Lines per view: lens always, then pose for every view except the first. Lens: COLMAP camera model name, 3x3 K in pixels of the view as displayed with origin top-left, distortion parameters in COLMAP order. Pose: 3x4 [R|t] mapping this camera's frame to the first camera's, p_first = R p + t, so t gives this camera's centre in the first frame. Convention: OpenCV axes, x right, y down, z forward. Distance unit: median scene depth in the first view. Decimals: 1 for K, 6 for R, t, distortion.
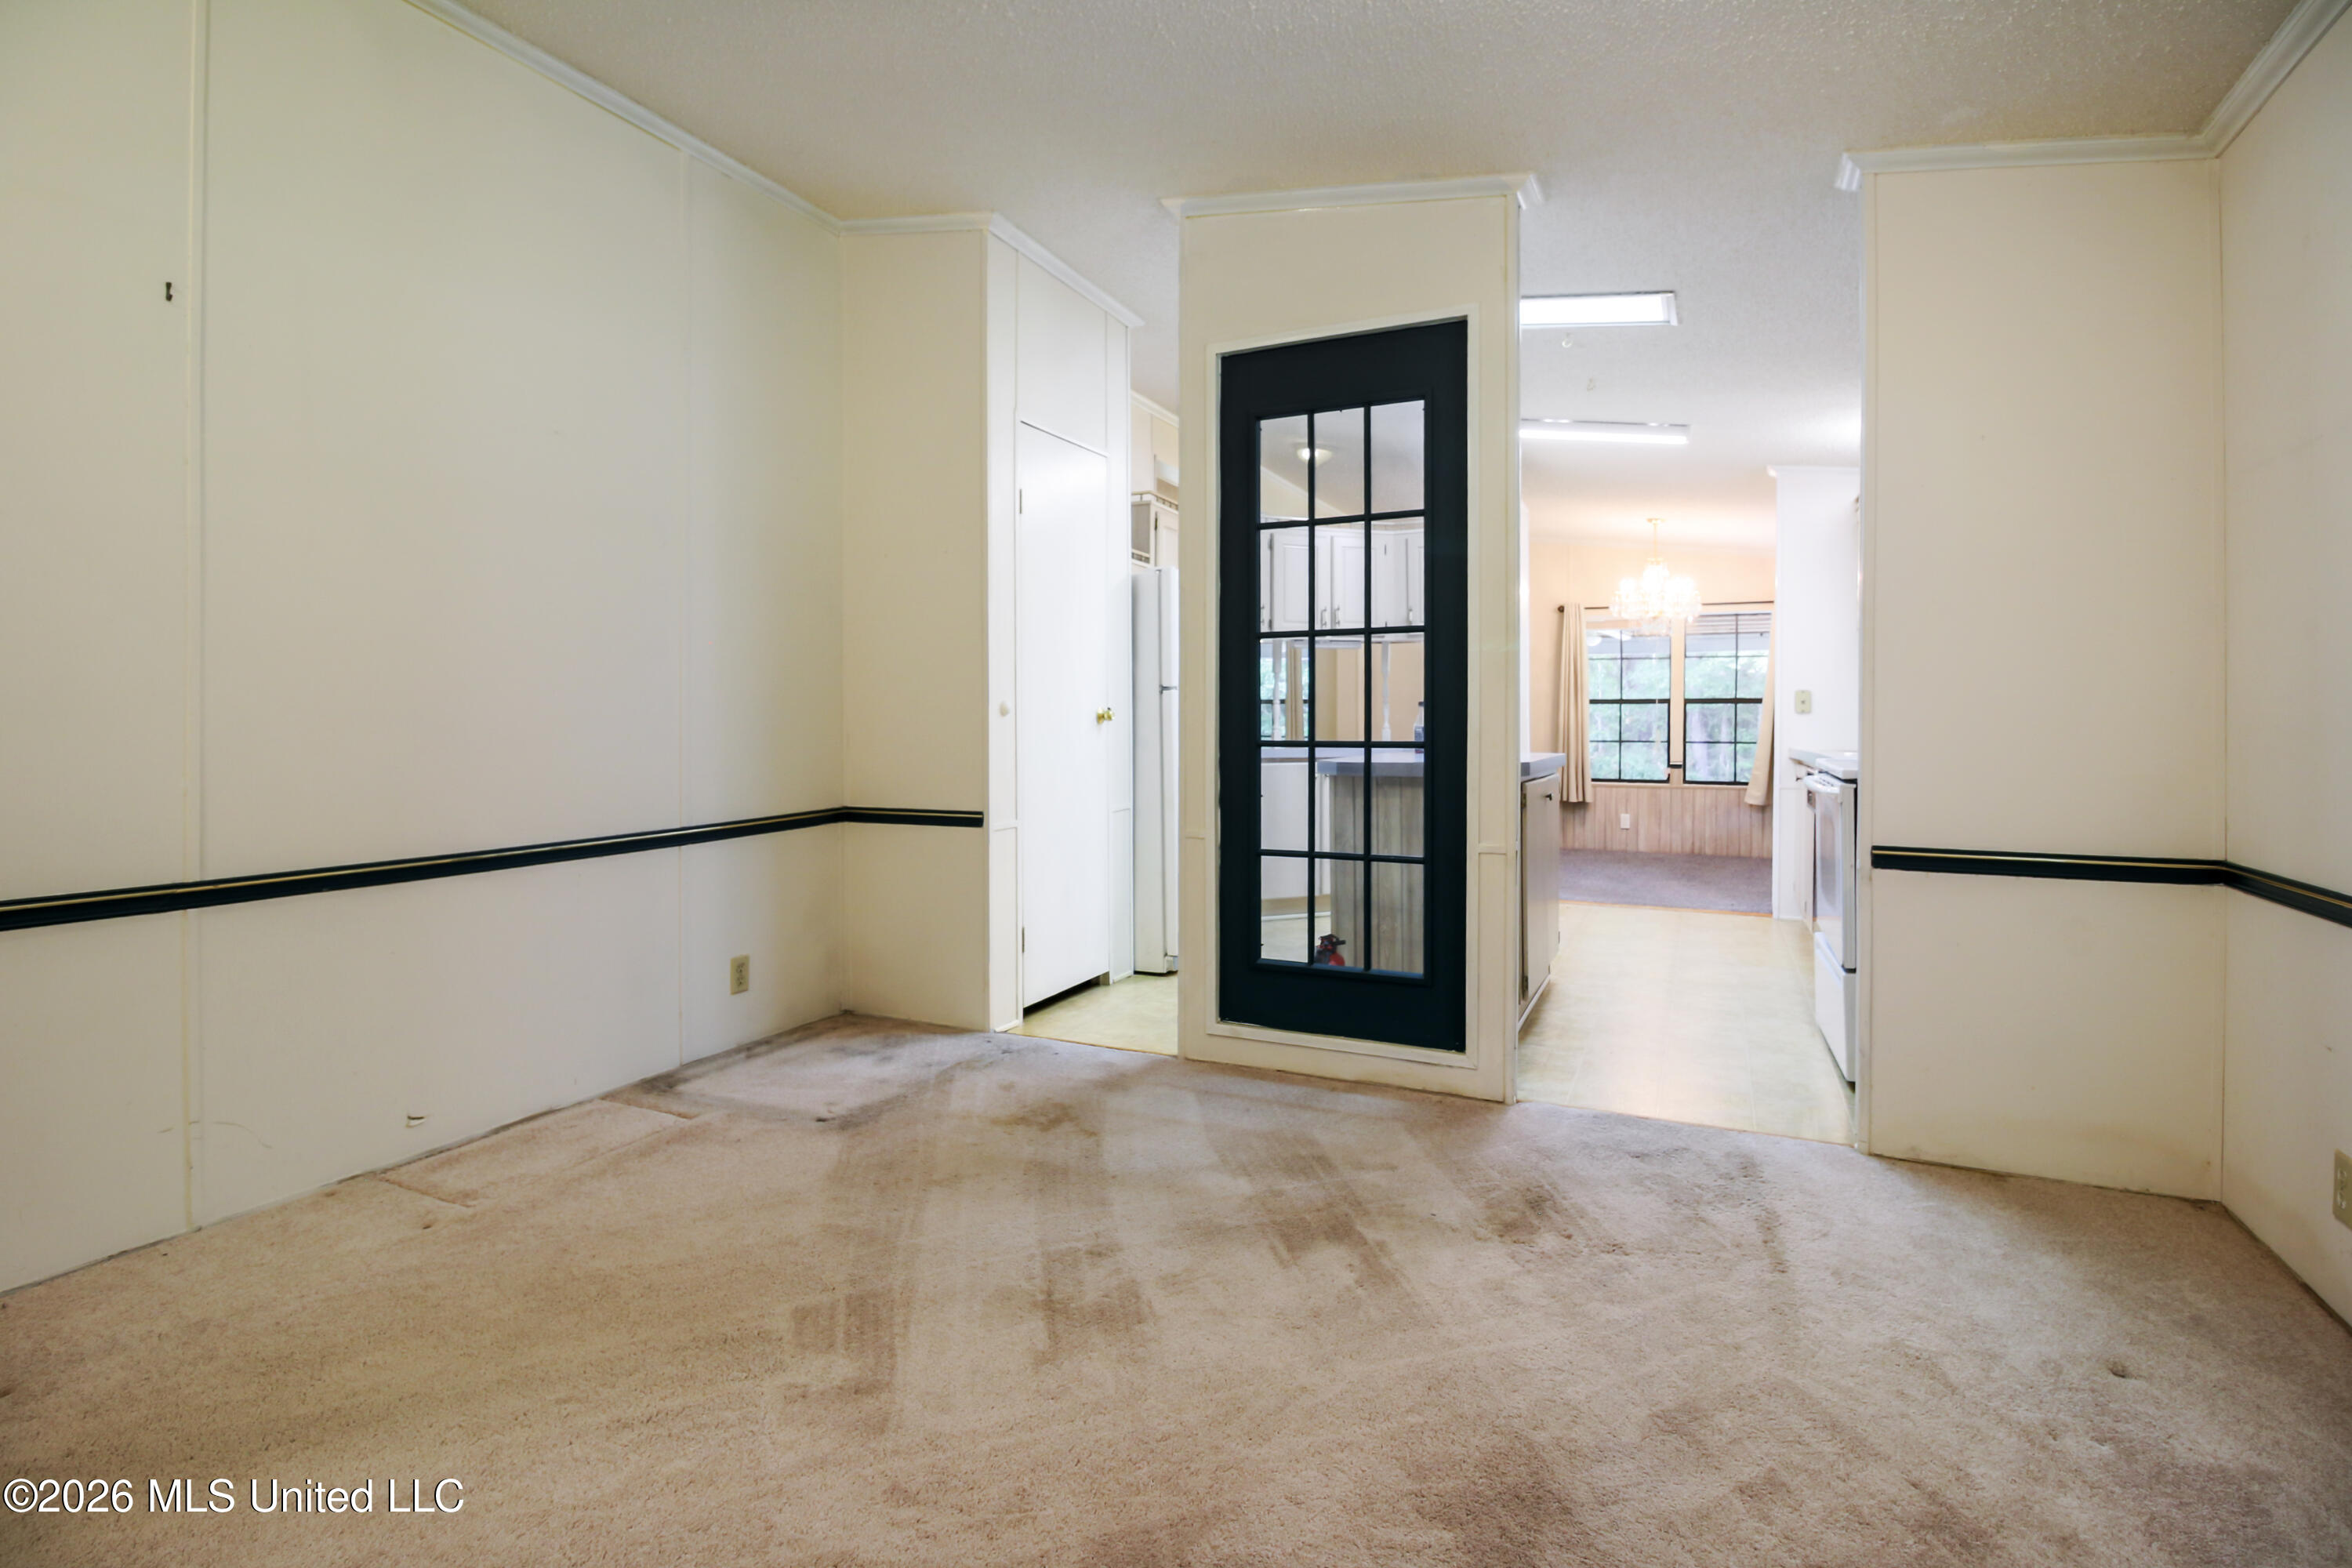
lens RADIAL K [[1105.8, 0, 1192.3], [0, 1105.8, 724.5], [0, 0, 1]] dist [-0.002290, -0.000359]
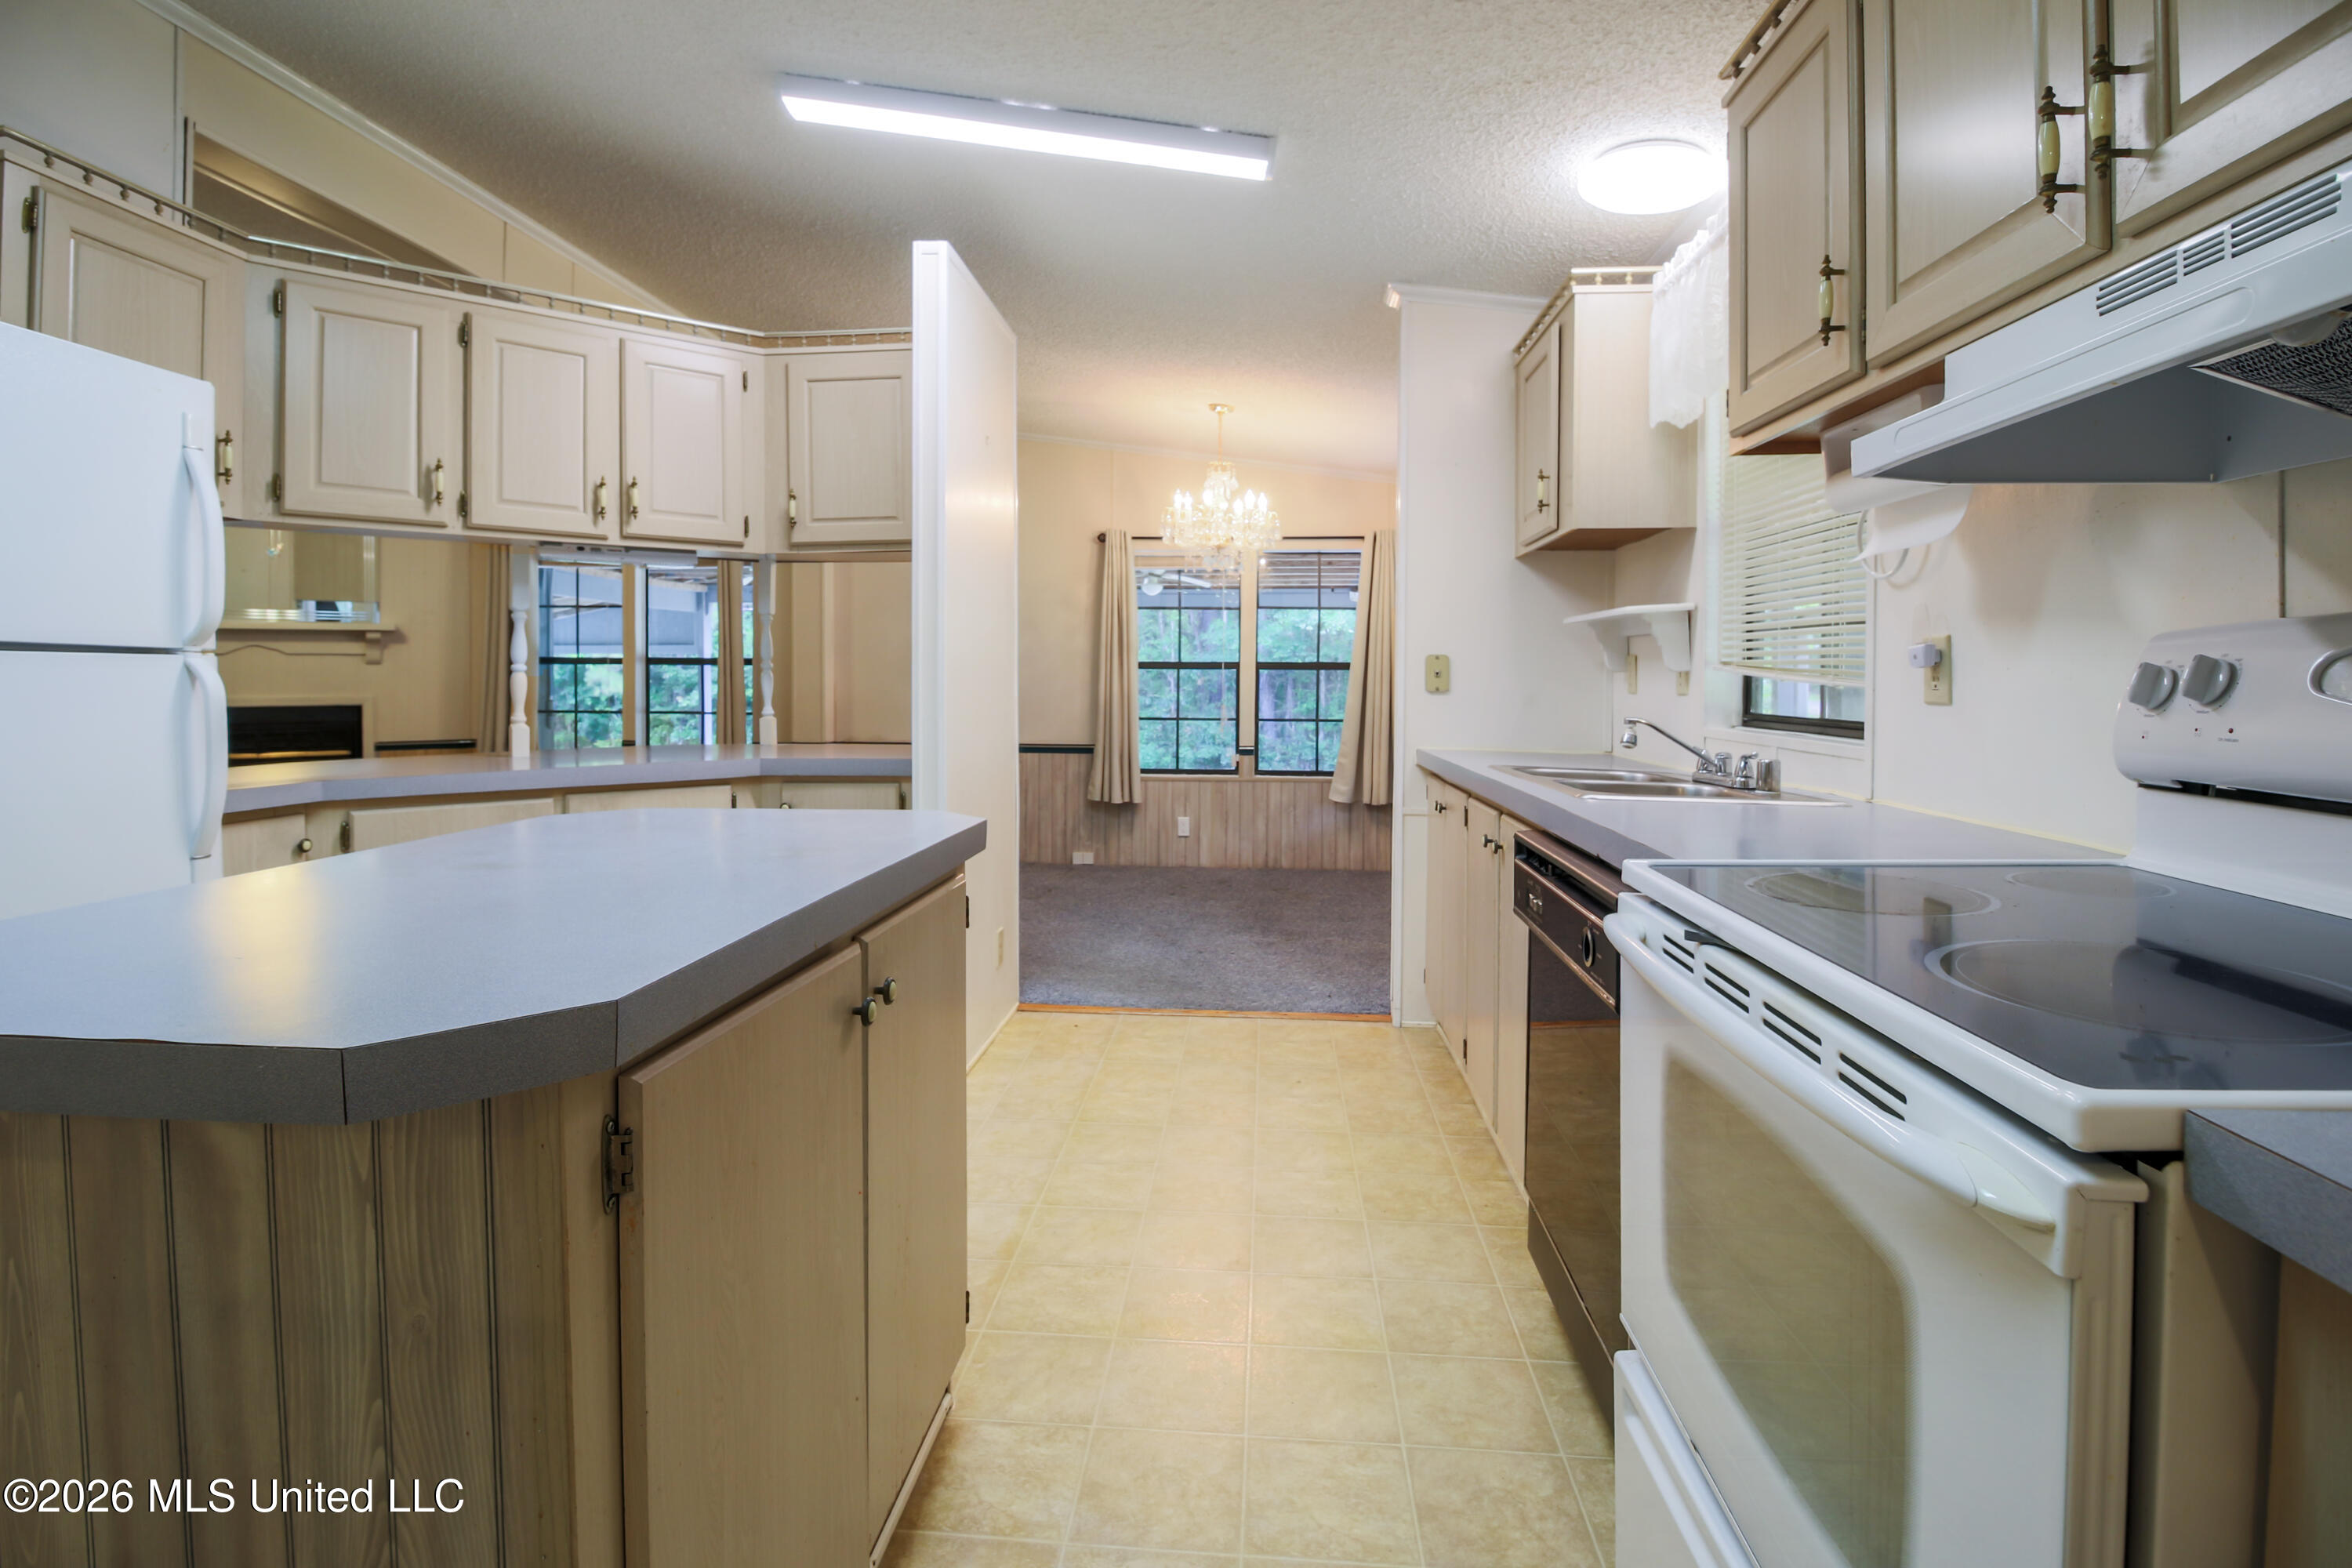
lens RADIAL K [[1105.6, 0, 1177.3], [0, 1105.6, 696.1], [0, 0, 1]] dist [-0.000756, -0.000120]
pose [[0.938871, -0.003836, 0.344248, 0.134246], [-0.000759, 0.999912, 0.013211, -0.010555], [-0.344268, -0.012665, 0.938786, 0.309627]]
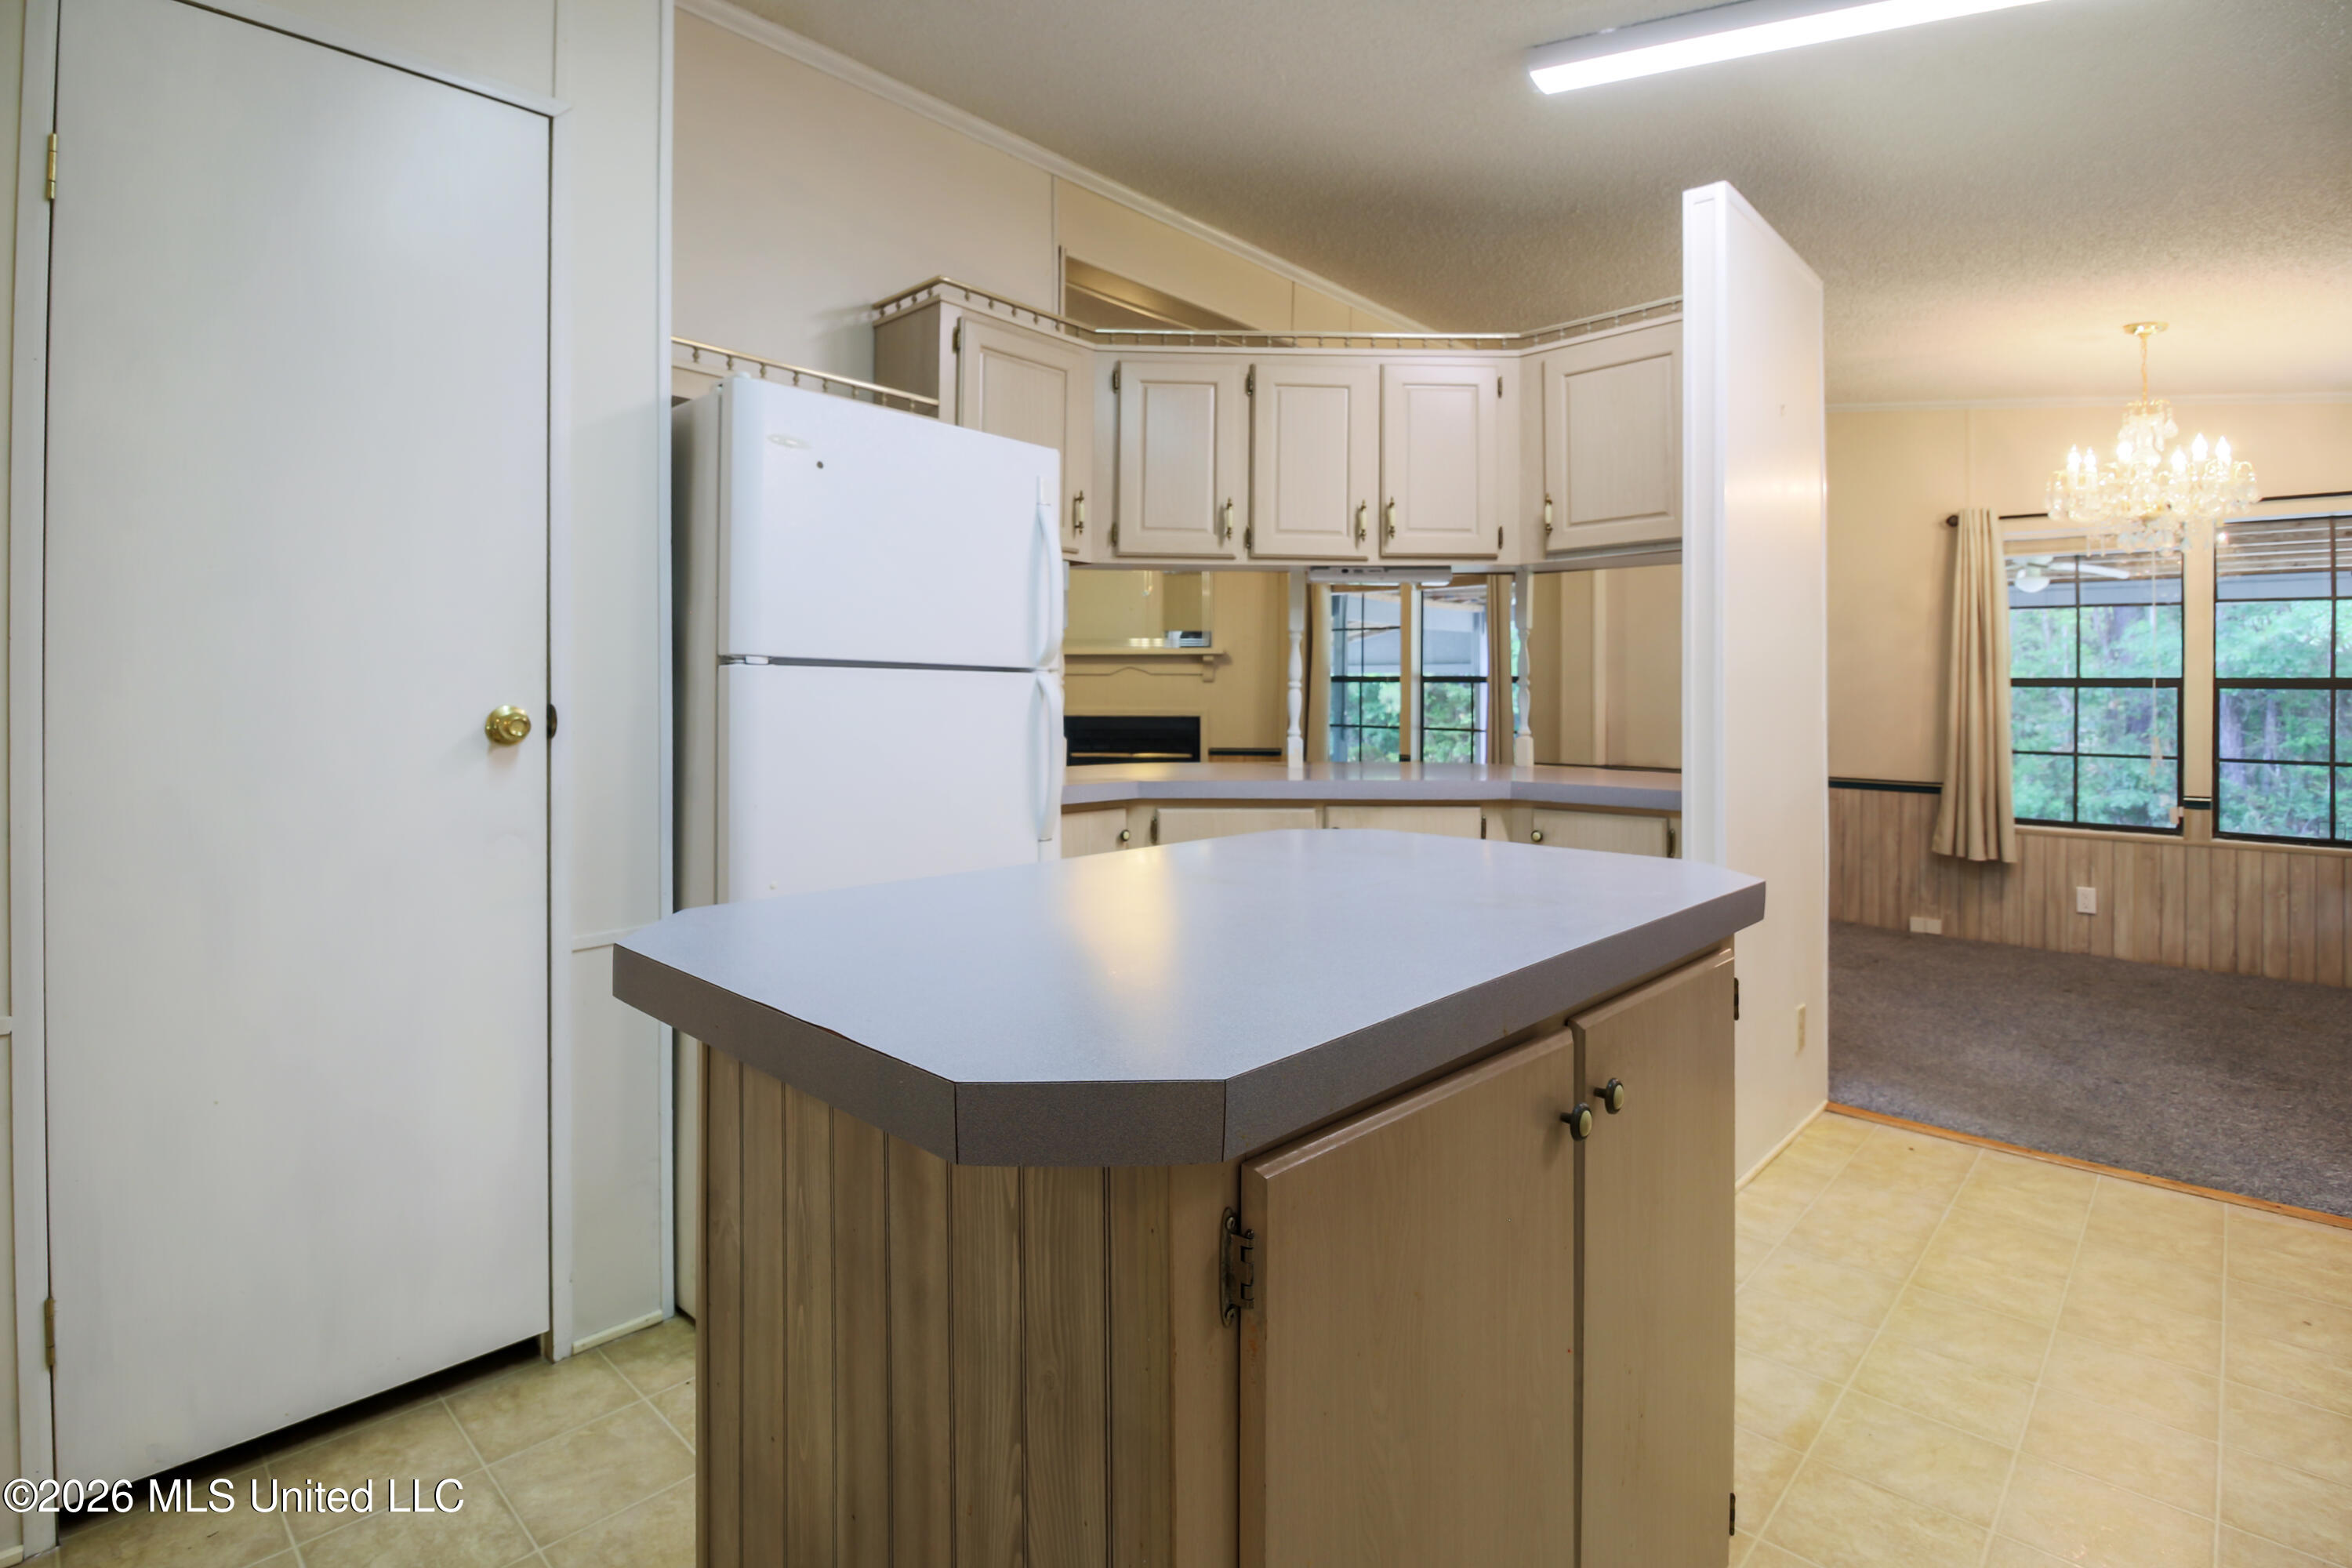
lens RADIAL K [[1115.6, 0, 1175.0], [0, 1115.6, 674.4], [0, 0, 1]] dist [0.002172, -0.013953]
pose [[0.946502, 0.002063, -0.322690, 0.142580], [-0.008890, 0.999767, -0.019683, -0.010433], [0.322574, 0.021499, 0.946300, 0.333945]]
